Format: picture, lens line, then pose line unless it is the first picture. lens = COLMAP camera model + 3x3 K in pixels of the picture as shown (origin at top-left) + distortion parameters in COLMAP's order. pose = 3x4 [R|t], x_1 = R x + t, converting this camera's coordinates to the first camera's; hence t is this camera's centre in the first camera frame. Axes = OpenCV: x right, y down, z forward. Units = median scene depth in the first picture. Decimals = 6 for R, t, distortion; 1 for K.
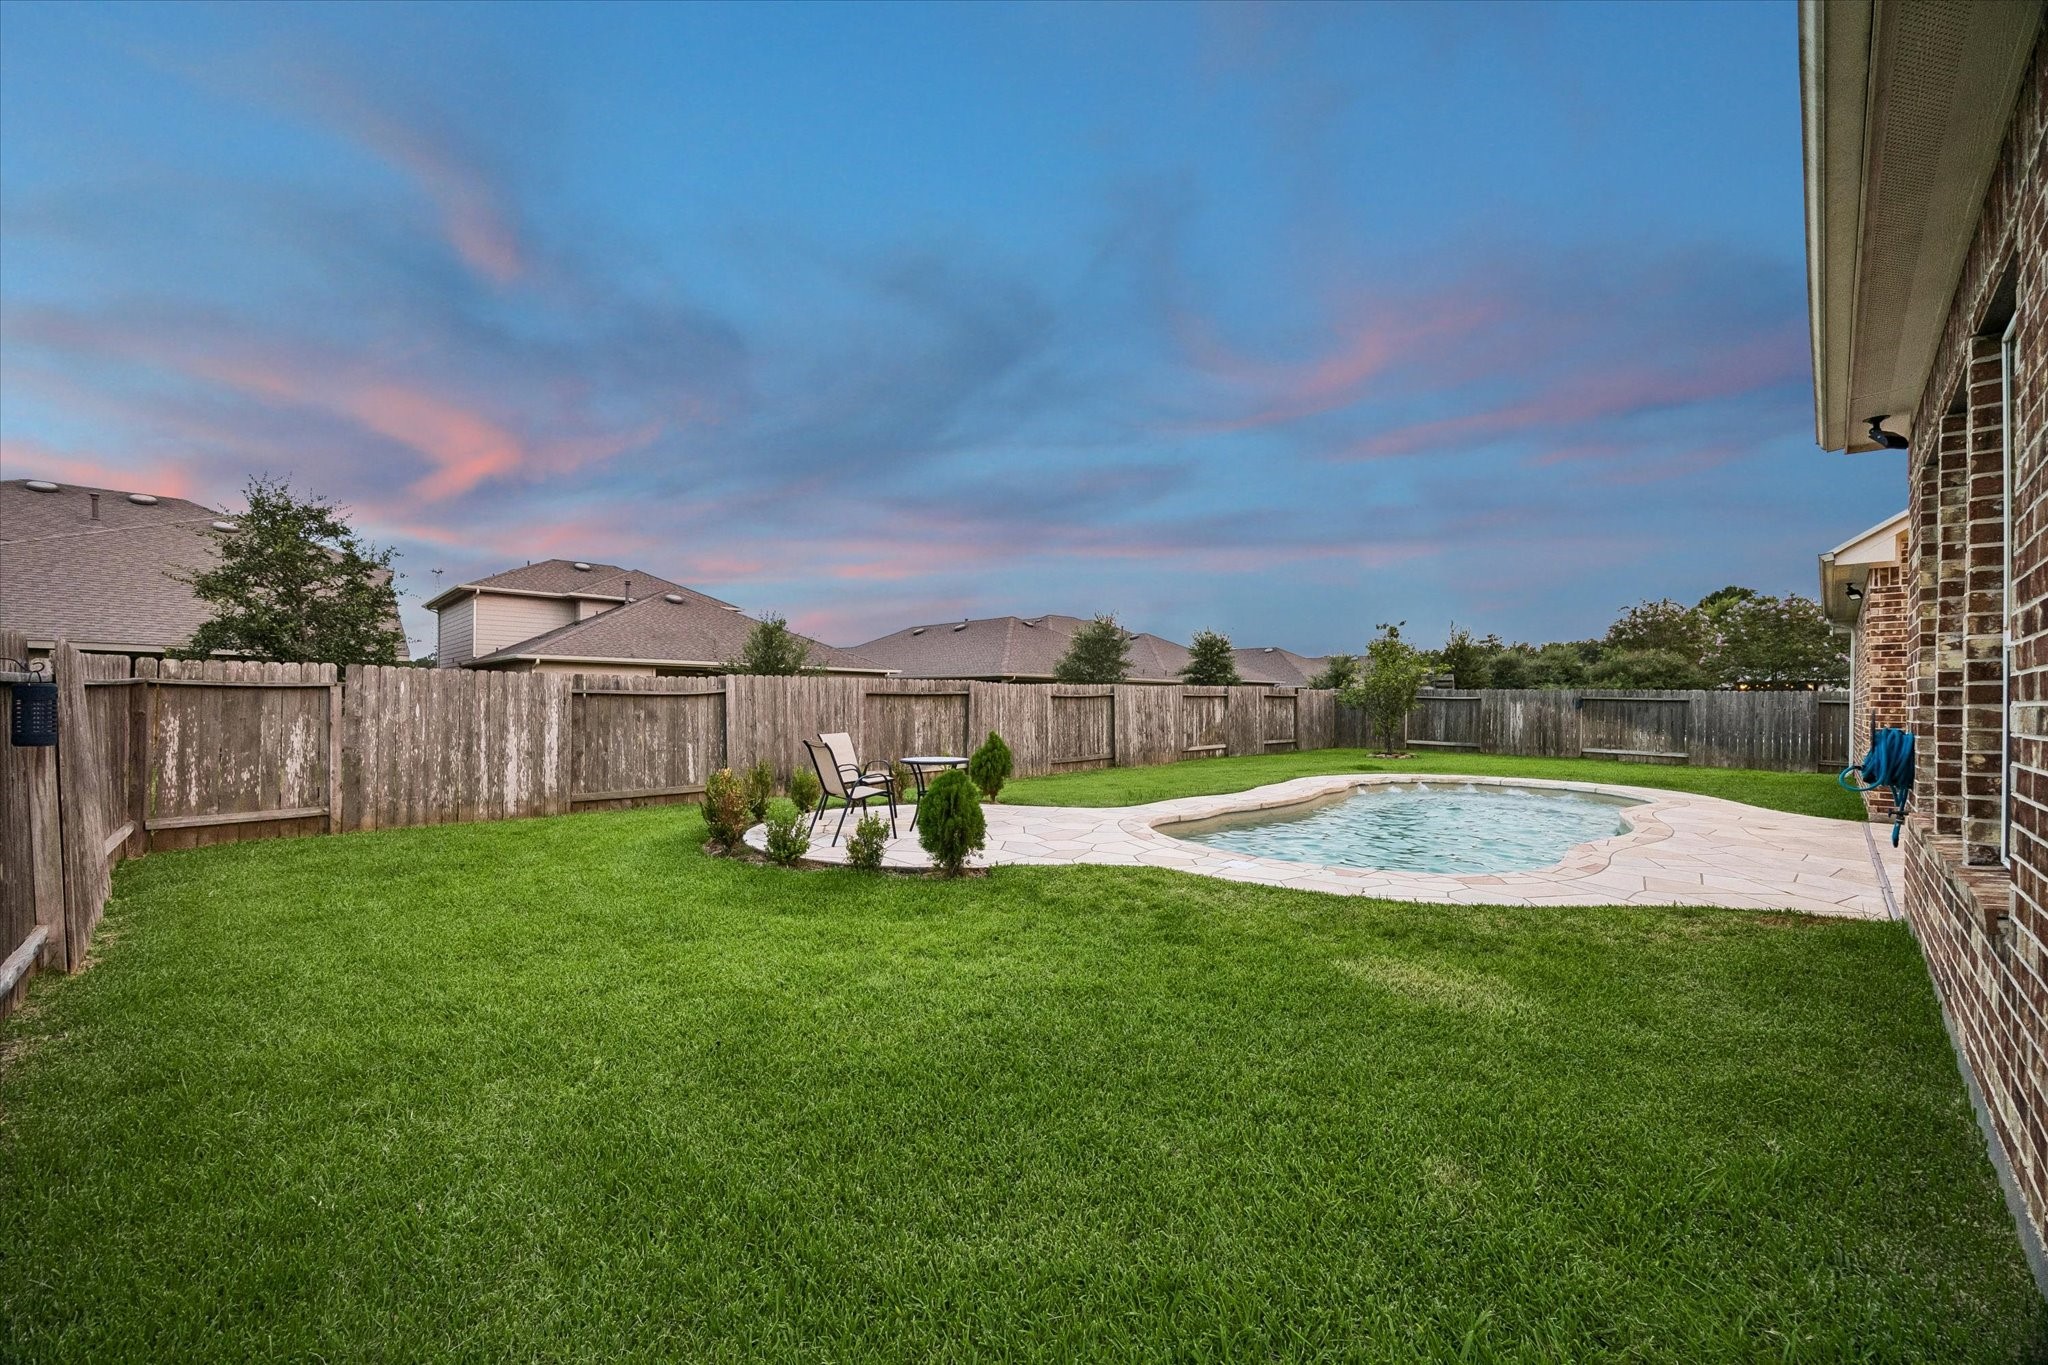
lens RADIAL K [[790.9, 0, 1020.0], [0, 790.9, 686.9], [0, 0, 1]] dist [-0.001246, 0.000019]
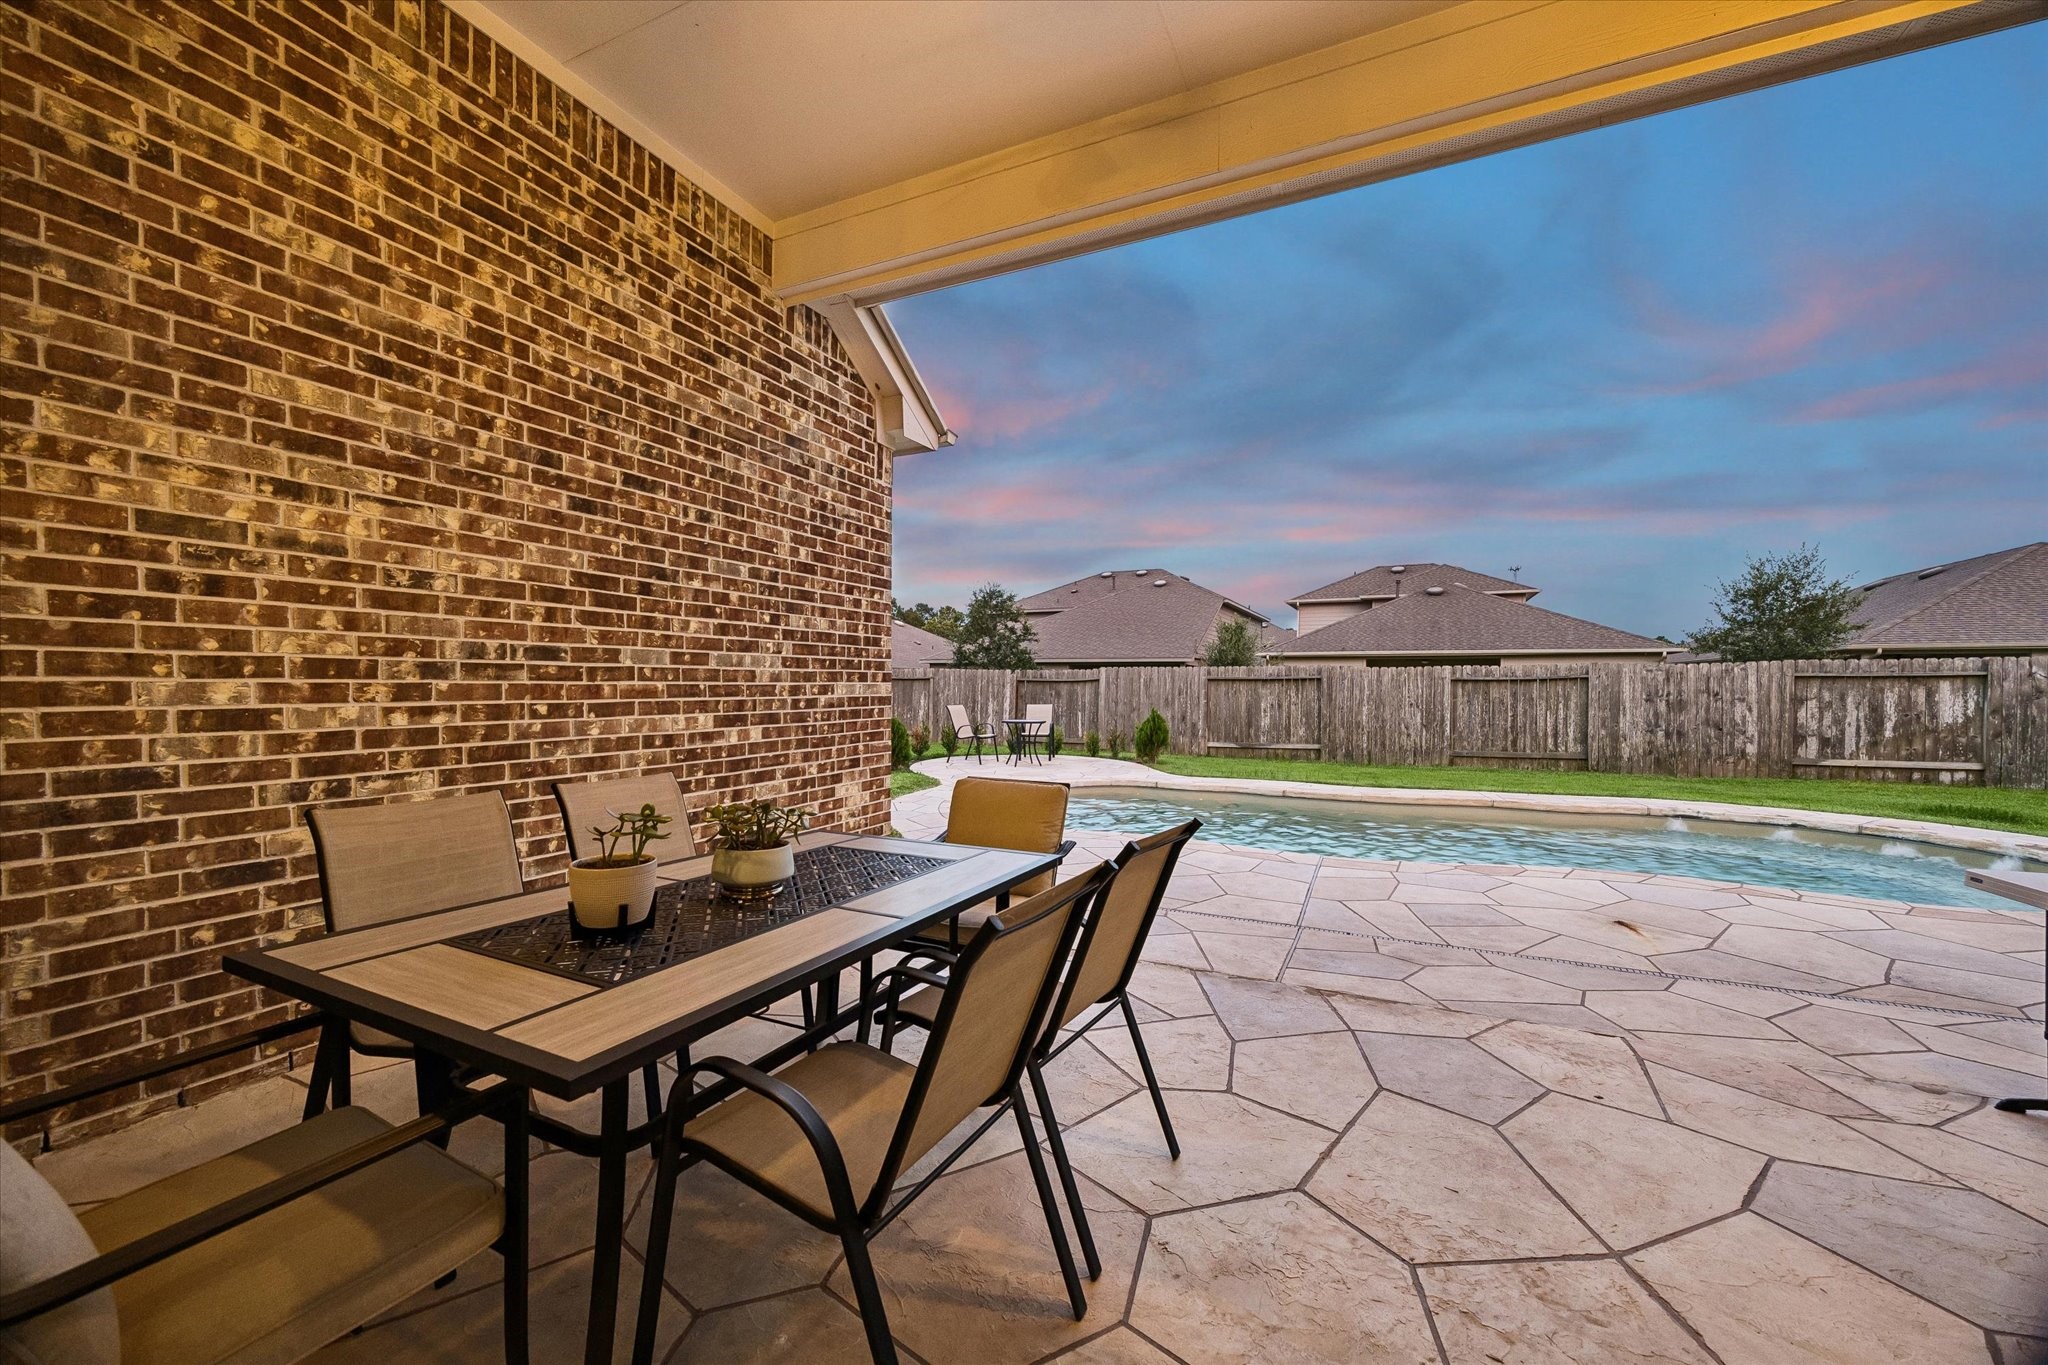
lens RADIAL K [[790.9, 0, 1023.8], [0, 790.9, 685.3], [0, 0, 1]] dist [-0.001246, 0.000019]
pose [[0.357687, -0.005868, -0.933823, 0.641728], [0.012841, 0.999917, -0.001364, 0.012397], [0.933753, -0.011504, 0.357733, 0.221761]]
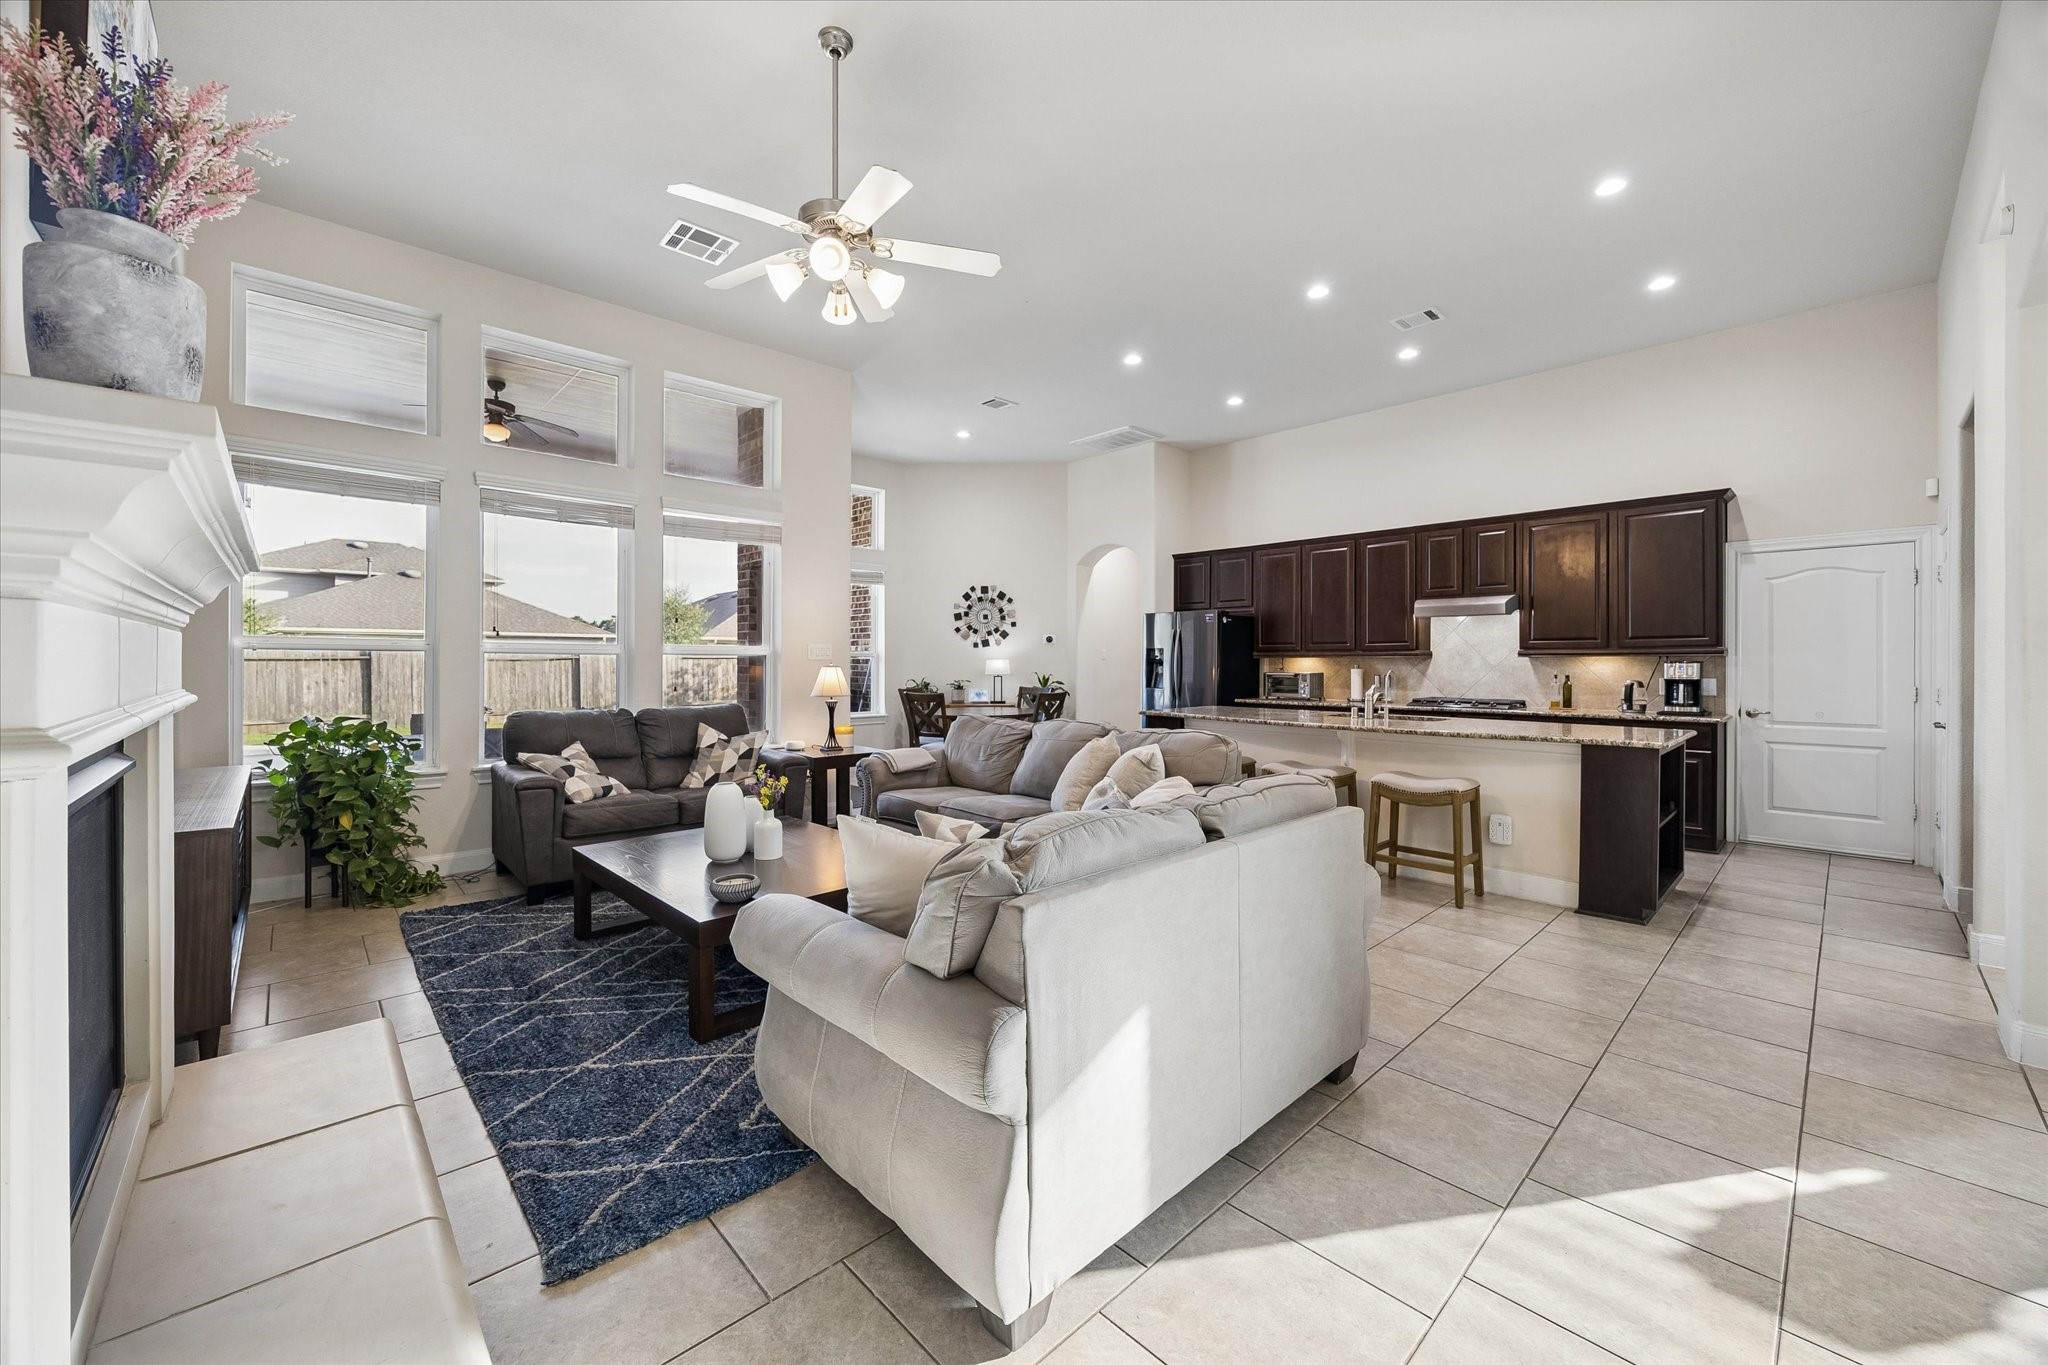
lens RADIAL K [[790.9, 0, 1019.3], [0, 790.9, 666.6], [0, 0, 1]] dist [-0.001246, 0.000019]
pose [[0.999846, -0.010886, -0.013800, 0.797890], [0.011225, 0.999631, 0.024725, 0.002178], [0.013525, -0.024876, 0.999599, -0.171379]]
